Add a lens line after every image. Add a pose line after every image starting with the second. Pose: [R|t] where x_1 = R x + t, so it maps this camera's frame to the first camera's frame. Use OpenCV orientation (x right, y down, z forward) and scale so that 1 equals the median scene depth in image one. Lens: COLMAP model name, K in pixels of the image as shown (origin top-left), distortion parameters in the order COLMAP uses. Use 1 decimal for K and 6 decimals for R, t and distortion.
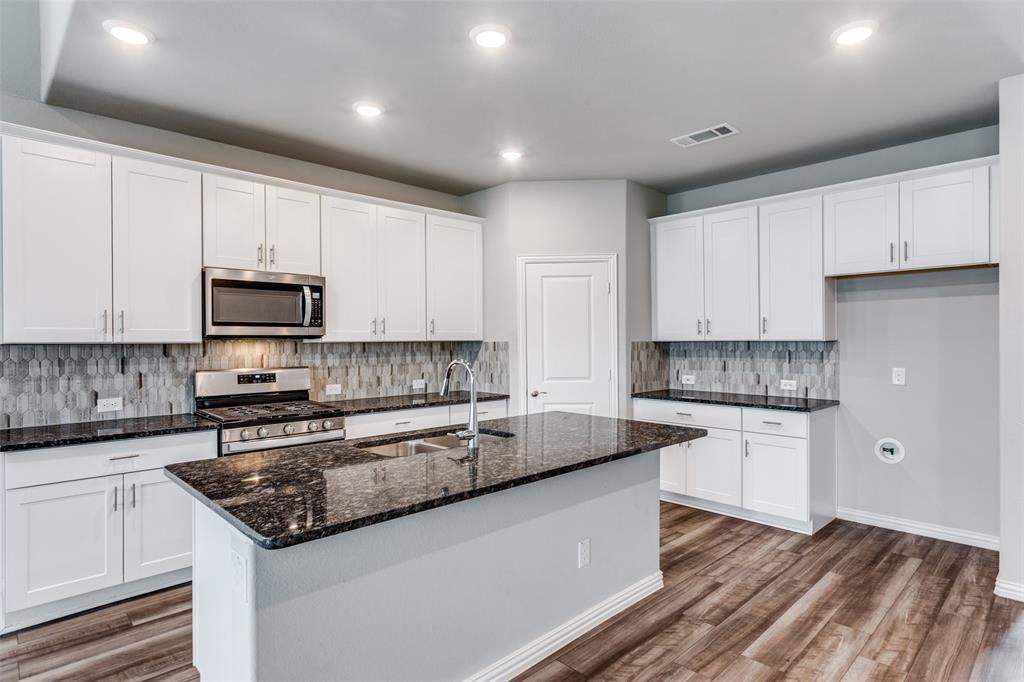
lens RADIAL K [[552.2, 0, 515.1], [0, 552.2, 340.3], [0, 0, 1]] dist [-0.002707, 0.004410]
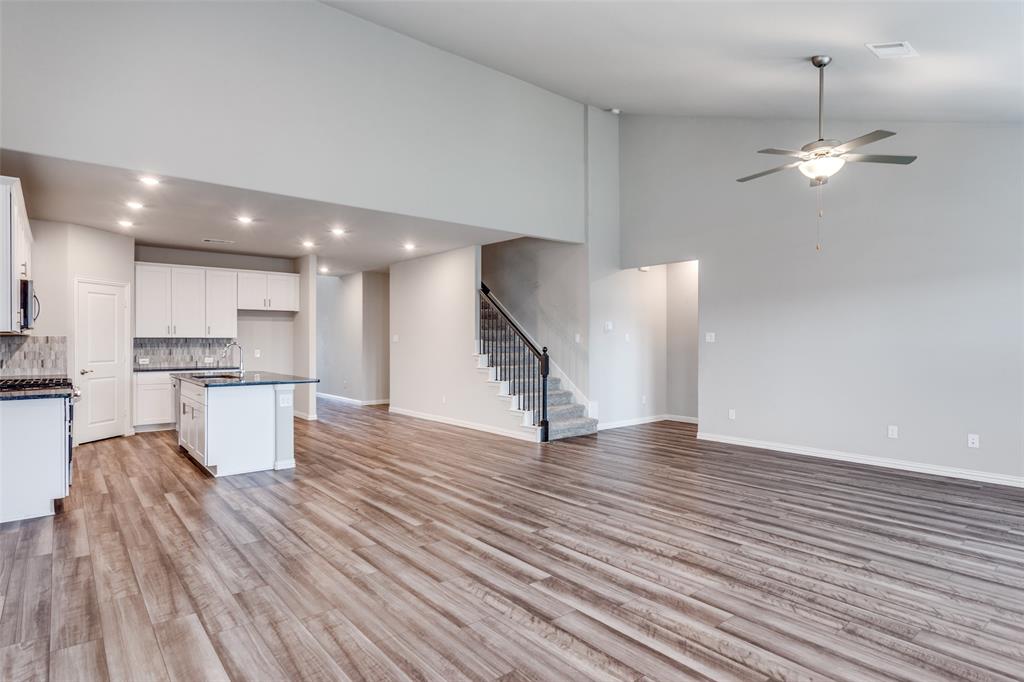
lens RADIAL K [[552.2, 0, 516.1], [0, 552.2, 349.7], [0, 0, 1]] dist [-0.002707, 0.004410]
pose [[0.082558, -0.009334, 0.996543, -1.472473], [0.000396, 0.999956, 0.009334, 0.026213], [-0.996586, -0.000376, 0.082558, -0.287323]]
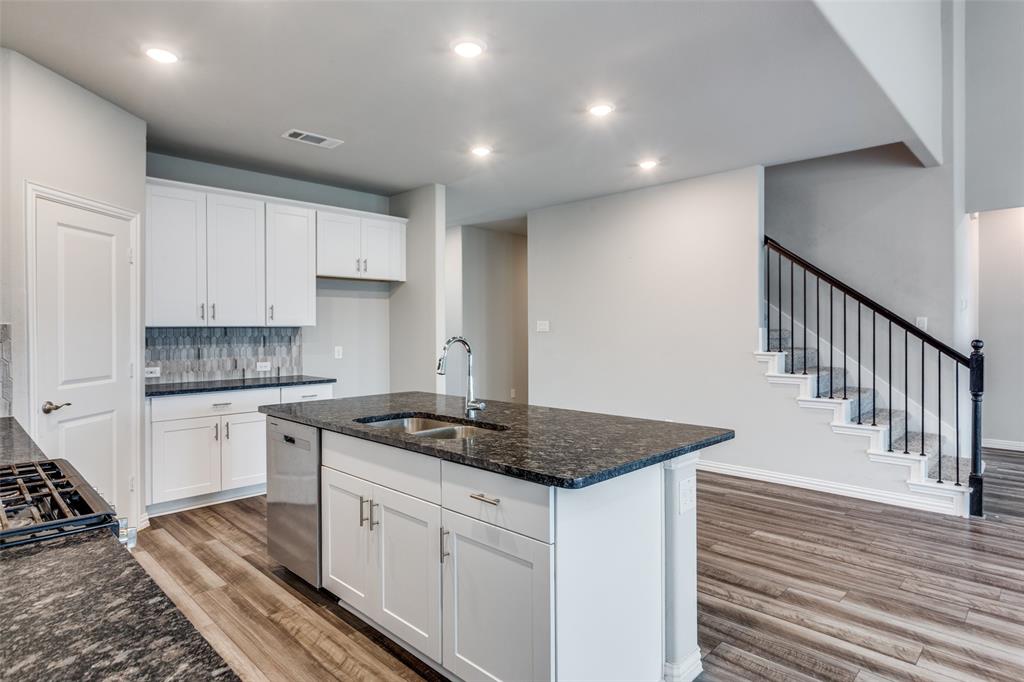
lens RADIAL K [[564.1, 0, 517.7], [0, 564.1, 330.6], [0, 0, 1]] dist [-0.003119, 0.002865]
pose [[-0.030689, 0.003909, 0.999521, -0.687195], [0.008088, 0.999961, -0.003662, 0.017425], [-0.999496, 0.007971, -0.030720, 0.547587]]
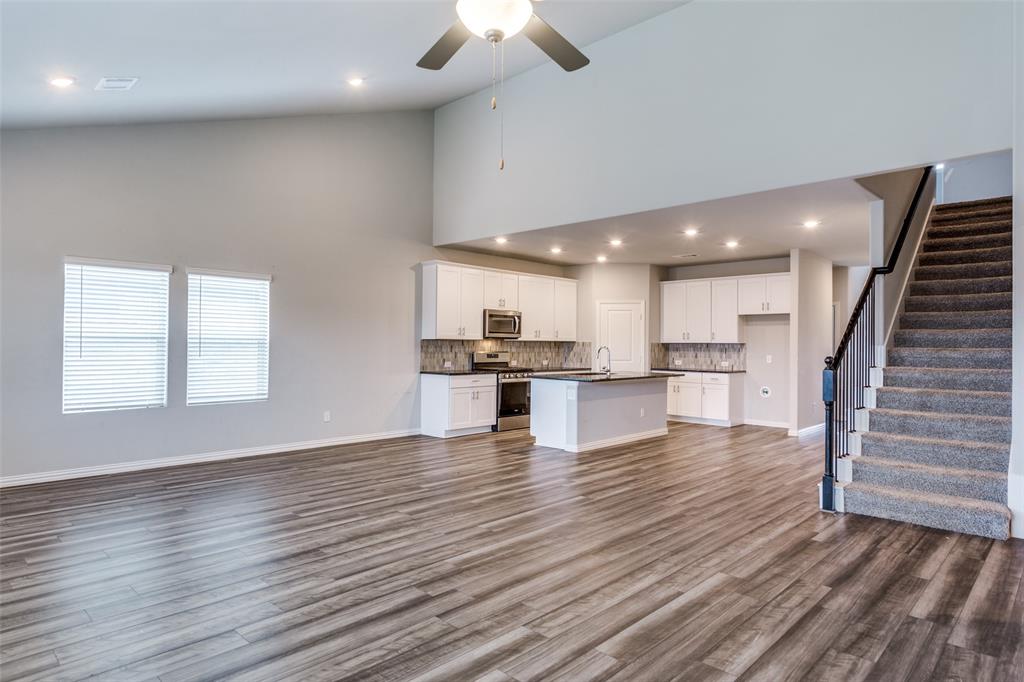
lens RADIAL K [[598.3, 0, 514.1], [0, 598.3, 344.1], [0, 0, 1]] dist [-0.007479, -0.000823]
pose [[0.999354, 0.013959, 0.033128, -0.414024], [-0.013850, 0.999898, -0.003514, 0.024617], [-0.033174, 0.003053, 0.999445, -1.338800]]
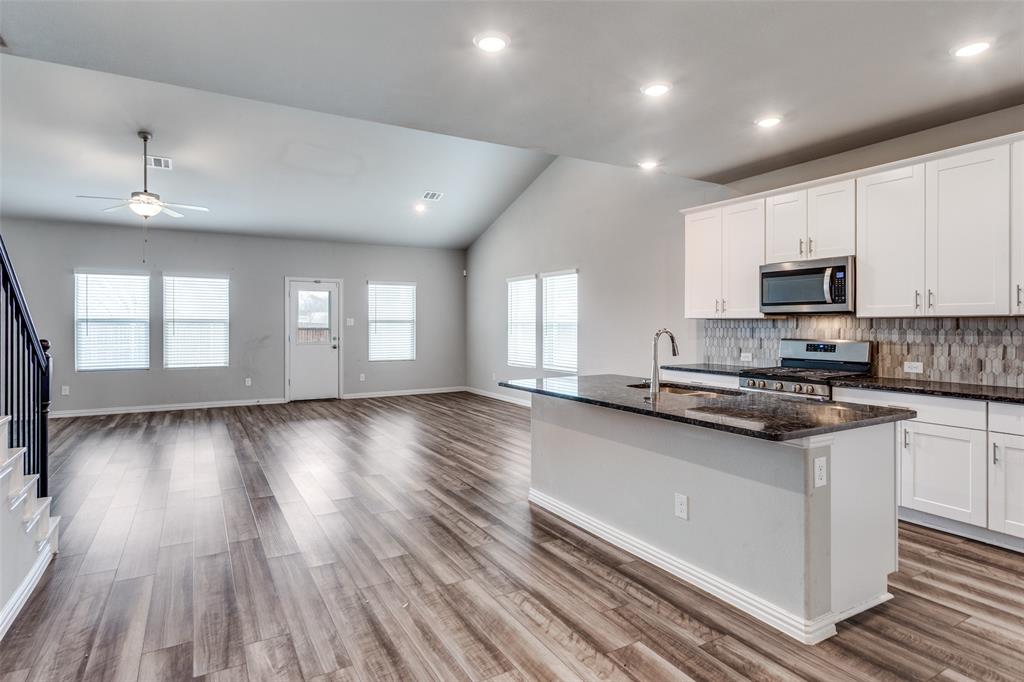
lens RADIAL K [[552.2, 0, 501.6], [0, 552.2, 319.4], [0, 0, 1]] dist [-0.002707, 0.004410]
pose [[-0.263159, -0.002161, -0.964750, 0.787525], [0.000961, 0.999996, -0.002503, 0.008575], [0.964752, -0.001586, -0.263156, 0.578414]]
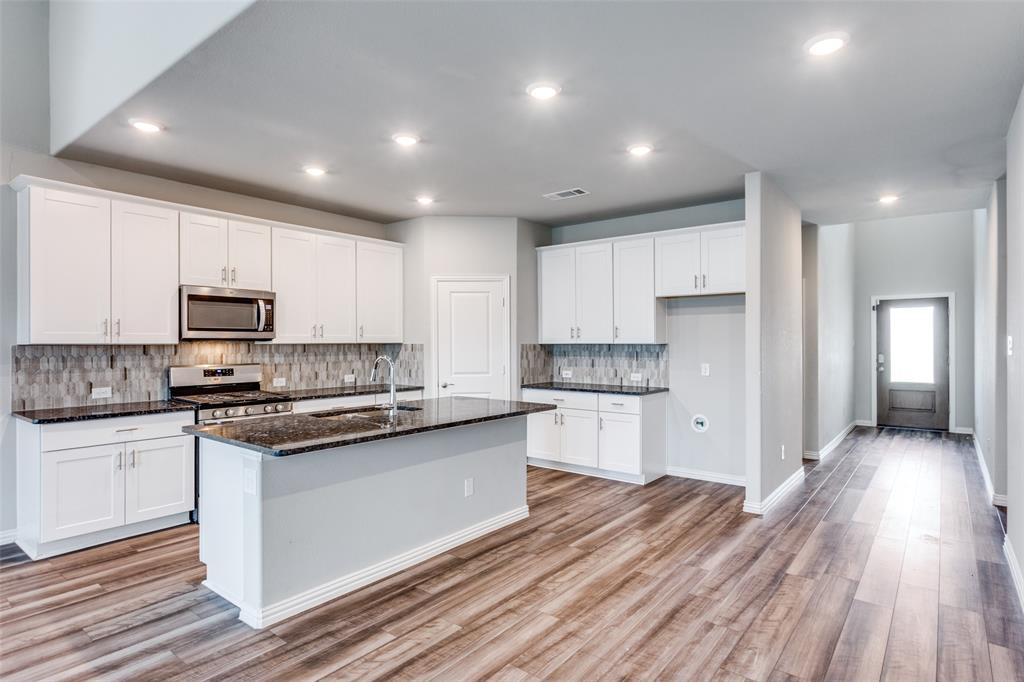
lens RADIAL K [[552.2, 0, 510.9], [0, 552.2, 342.0], [0, 0, 1]] dist [-0.002707, 0.004410]
pose [[0.992017, 0.003740, 0.126046, 0.029309], [-0.003657, 0.999993, -0.000888, -0.001626], [-0.126048, 0.000420, 0.992024, -0.295048]]
